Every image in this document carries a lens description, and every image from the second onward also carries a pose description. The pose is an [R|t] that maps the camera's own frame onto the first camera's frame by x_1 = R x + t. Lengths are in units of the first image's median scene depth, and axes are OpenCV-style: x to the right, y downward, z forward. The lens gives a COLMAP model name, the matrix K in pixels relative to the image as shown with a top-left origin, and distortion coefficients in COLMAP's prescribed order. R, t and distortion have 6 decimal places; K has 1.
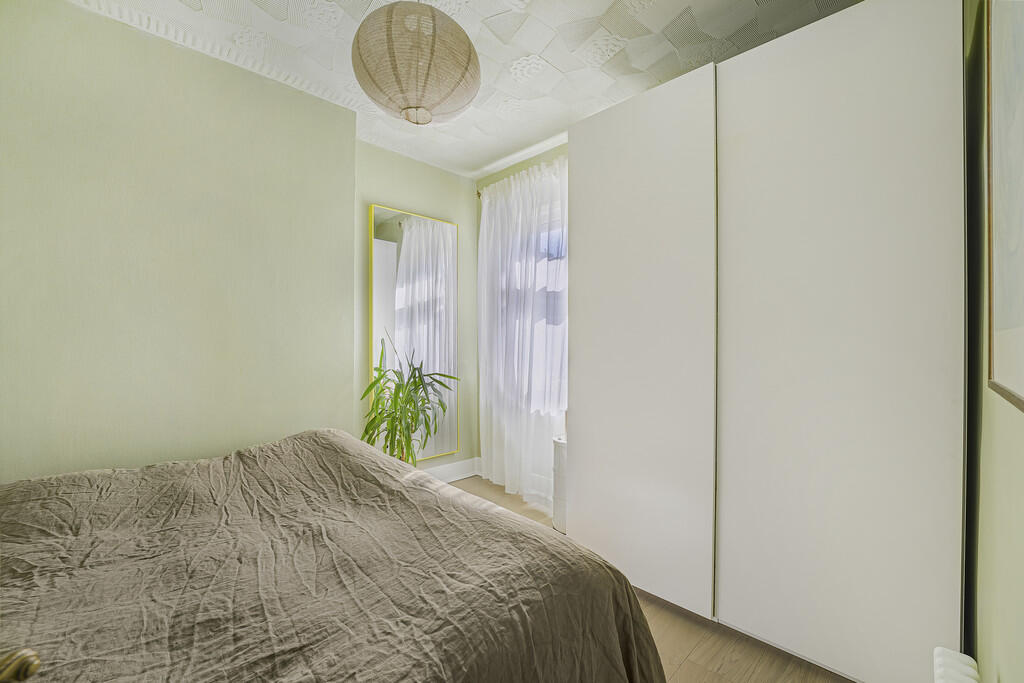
lens RADIAL K [[408.0, 0, 513.4], [0, 408.0, 340.2], [0, 0, 1]] dist [0.000115, 0.000017]
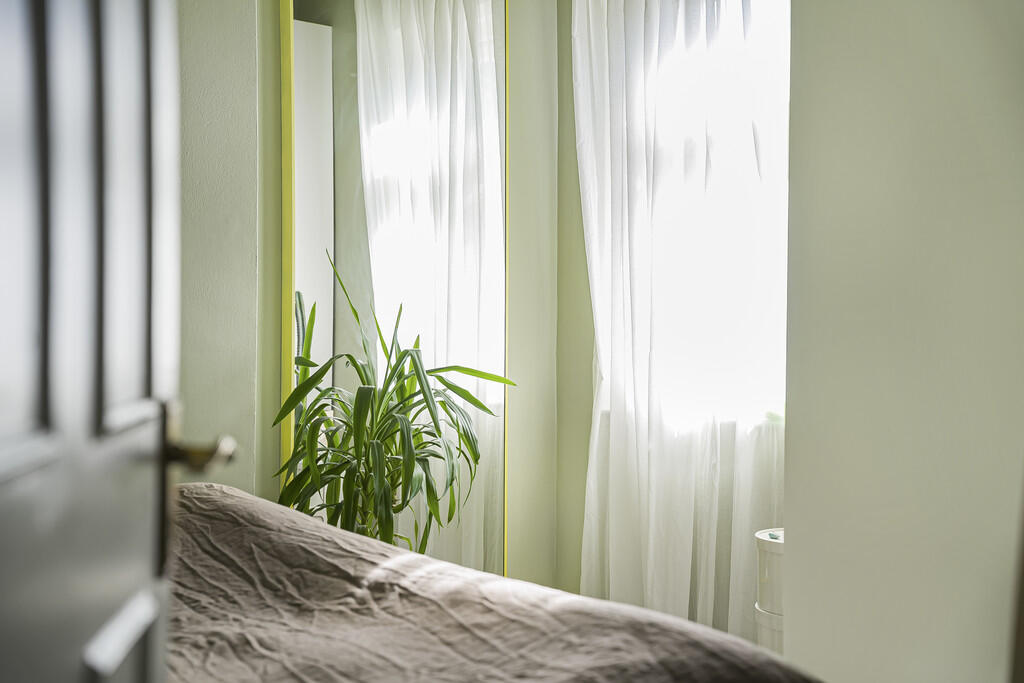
lens RADIAL K [[1409.8, 0, 510.8], [0, 1409.8, 342.5], [0, 0, 1]] dist [0.270419, 0.000000]
pose [[0.993598, 0.010697, -0.112469, 0.025313], [-0.010556, 0.999943, 0.001849, 0.078610], [0.112483, -0.000650, 0.993653, -0.506858]]
